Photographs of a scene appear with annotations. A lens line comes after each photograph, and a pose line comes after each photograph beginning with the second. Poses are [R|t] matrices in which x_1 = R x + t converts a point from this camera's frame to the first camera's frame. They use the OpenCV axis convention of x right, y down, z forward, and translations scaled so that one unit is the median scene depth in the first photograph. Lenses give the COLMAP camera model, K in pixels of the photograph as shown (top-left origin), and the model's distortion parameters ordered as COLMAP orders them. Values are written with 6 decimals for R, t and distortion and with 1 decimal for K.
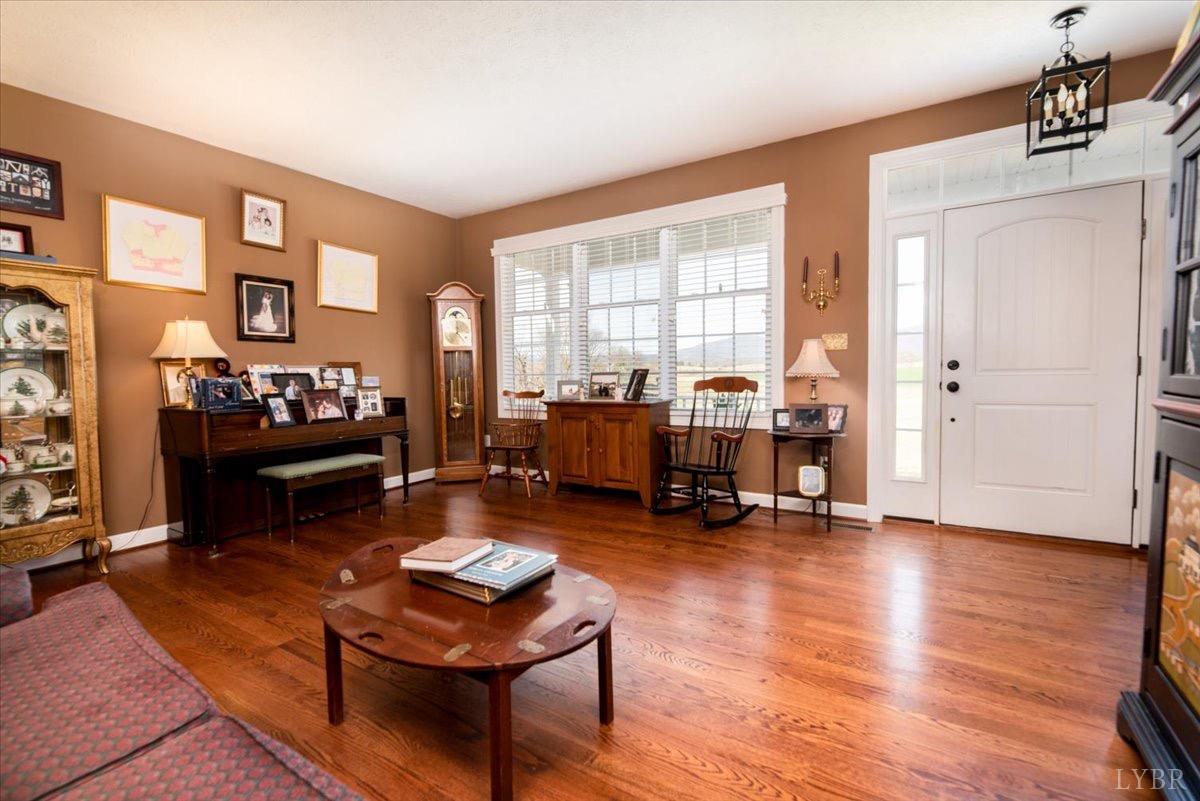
lens RADIAL K [[528.6, 0, 597.3], [0, 528.6, 401.3], [0, 0, 1]] dist [0.001224, -0.000019]
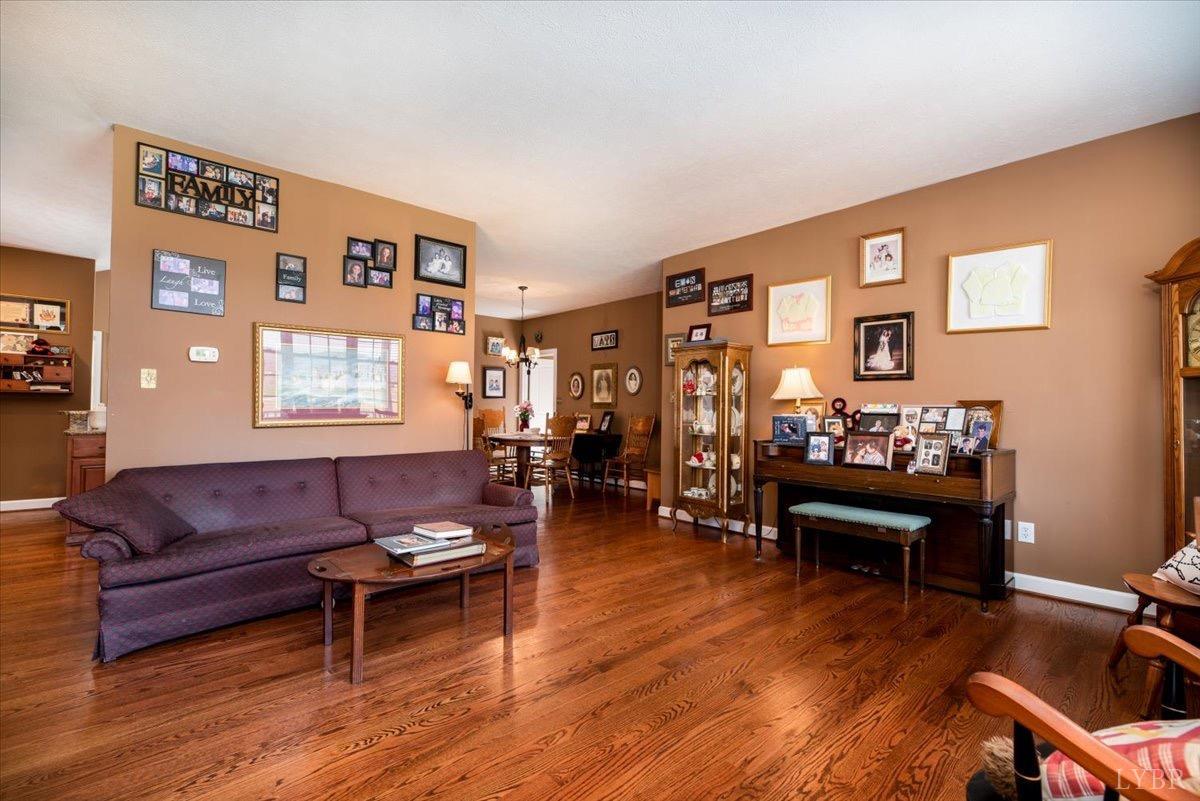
lens RADIAL K [[528.6, 0, 597.5], [0, 528.6, 397.9], [0, 0, 1]] dist [0.001224, -0.000019]
pose [[-0.268764, -0.005447, -0.963191, 0.468885], [-0.061043, 0.998070, 0.011389, -0.061740], [0.961270, 0.061857, -0.268578, 0.788356]]
